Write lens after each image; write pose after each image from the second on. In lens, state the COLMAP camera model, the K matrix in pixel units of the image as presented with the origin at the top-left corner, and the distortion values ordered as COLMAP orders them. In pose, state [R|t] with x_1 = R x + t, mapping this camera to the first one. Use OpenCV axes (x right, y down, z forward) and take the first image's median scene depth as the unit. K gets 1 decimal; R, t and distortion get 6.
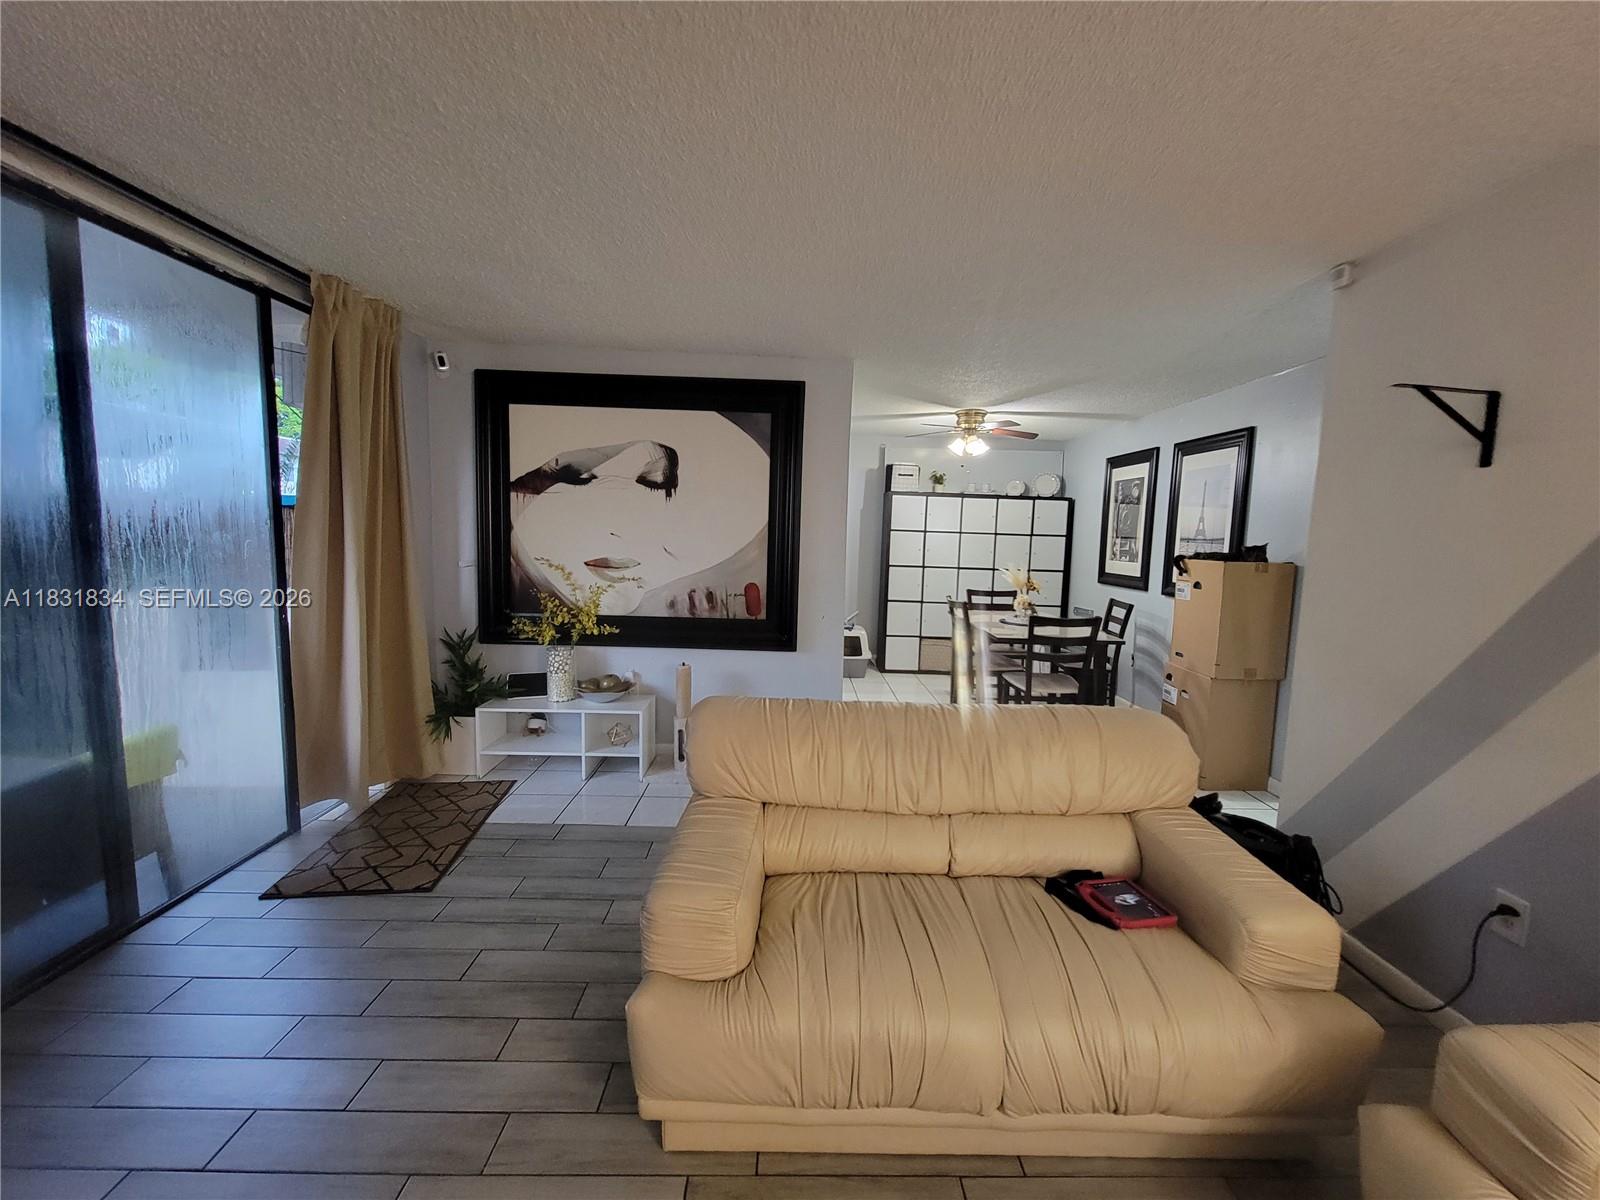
lens RADIAL K [[639.8, 0, 803.6], [0, 639.8, 595.3], [0, 0, 1]] dist [-0.011250, -0.000042]
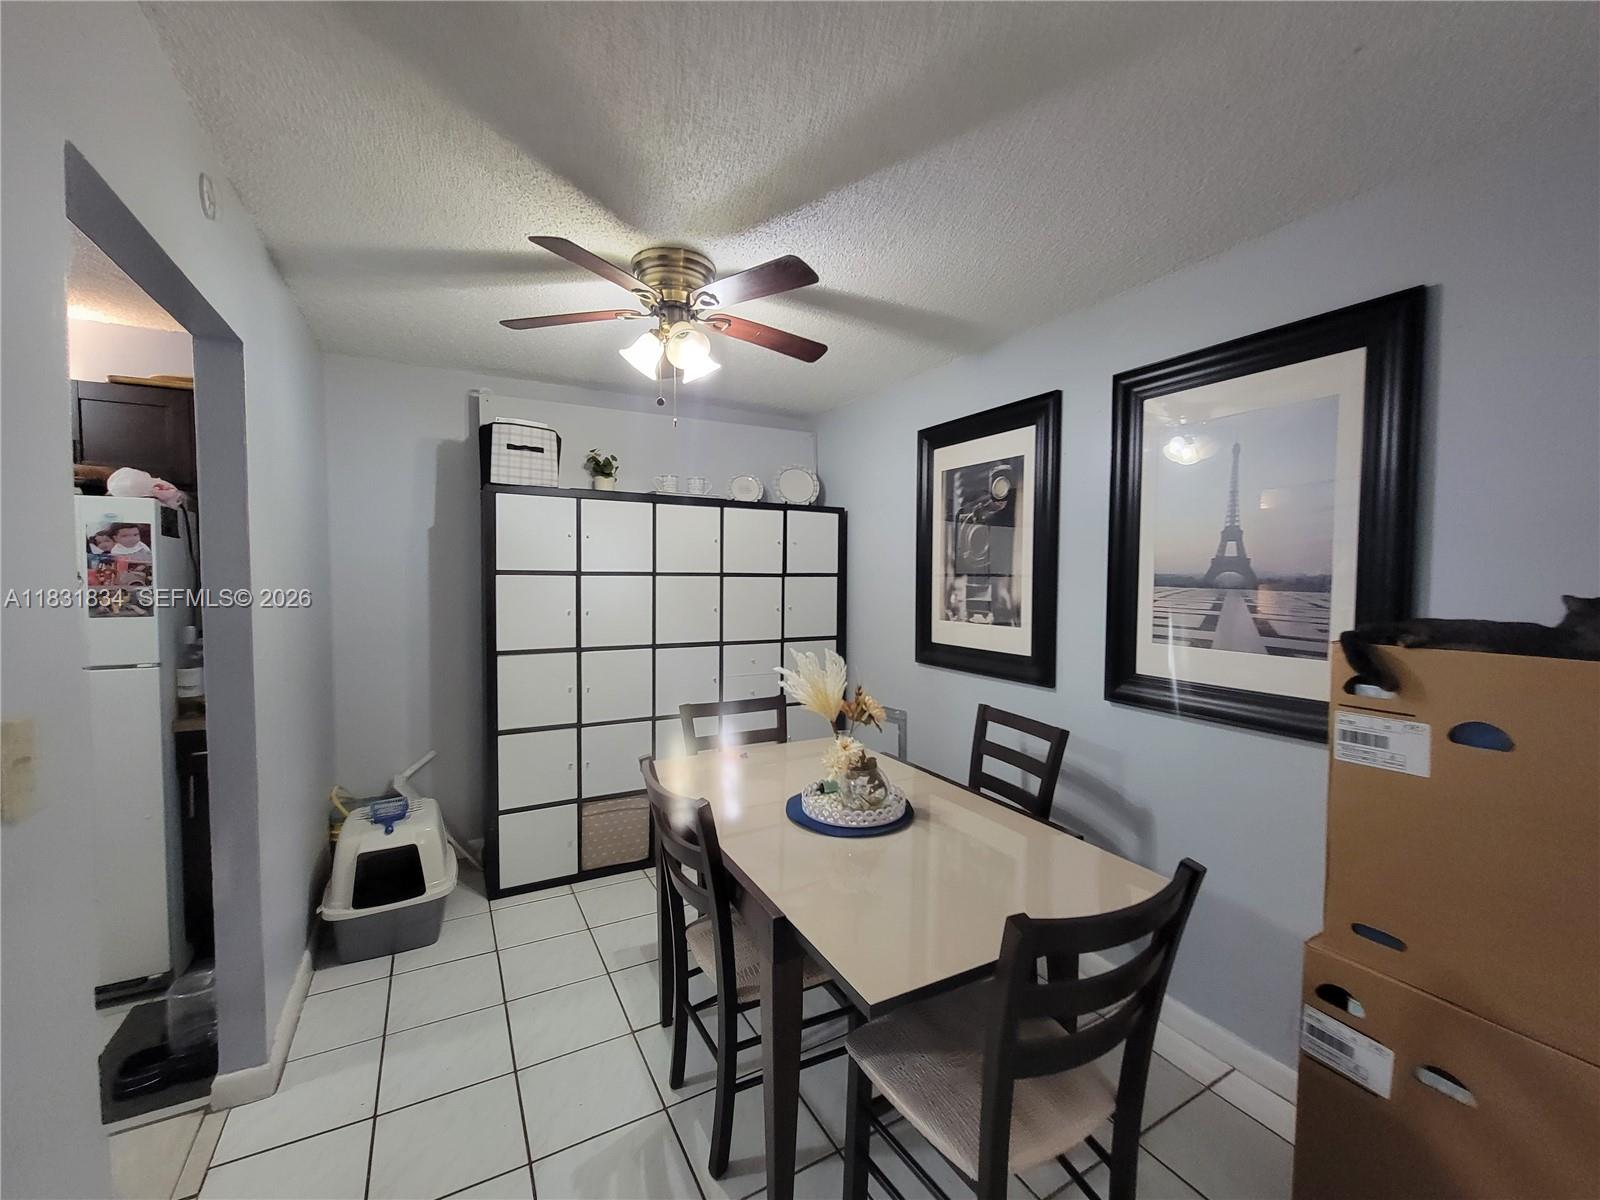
lens RADIAL K [[639.8, 0, 803.6], [0, 639.8, 595.3], [0, 0, 1]] dist [-0.011250, -0.000042]
pose [[0.878692, -0.039687, 0.475737, 0.127071], [0.067103, 0.996913, -0.040775, -0.060615], [-0.472650, 0.067752, 0.878642, 0.581215]]
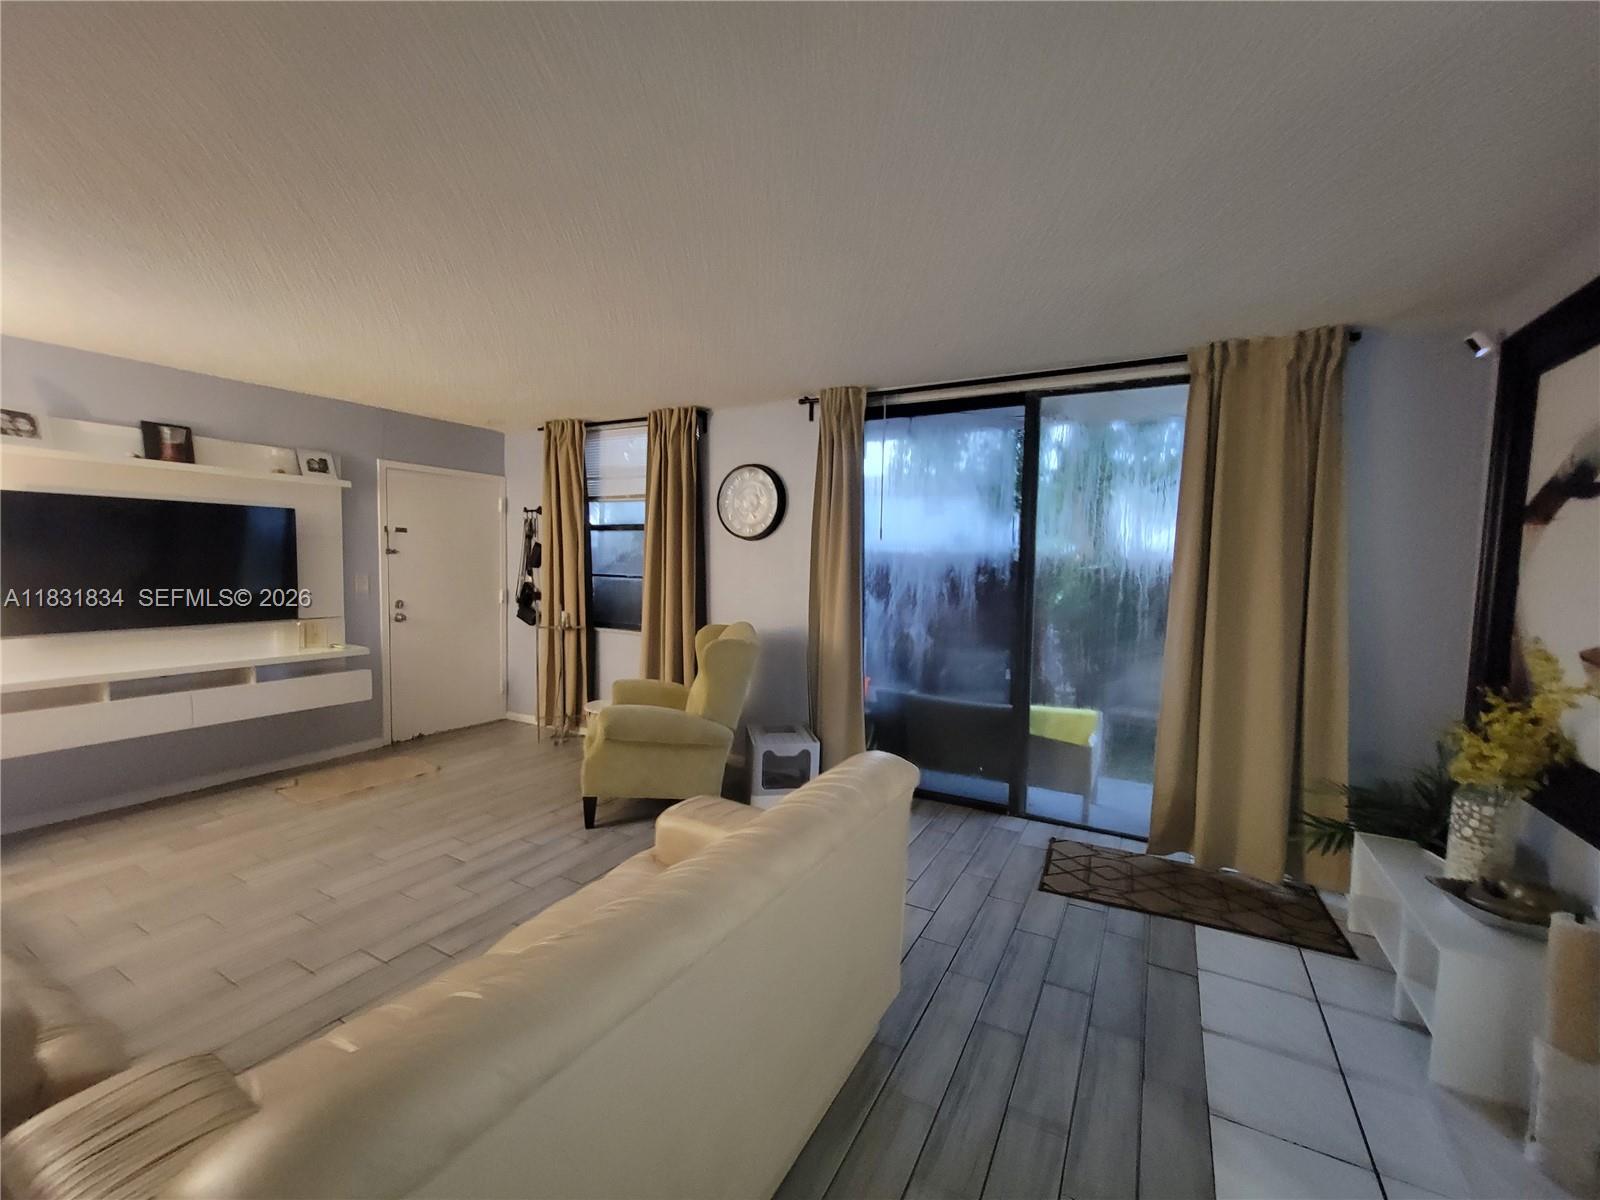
lens RADIAL K [[639.8, 0, 803.6], [0, 639.8, 595.3], [0, 0, 1]] dist [-0.011250, -0.000042]
pose [[-0.514722, 0.012431, -0.857267, 1.192793], [-0.126771, 0.987800, 0.090440, -0.203748], [0.847933, 0.155228, -0.506867, 2.296694]]
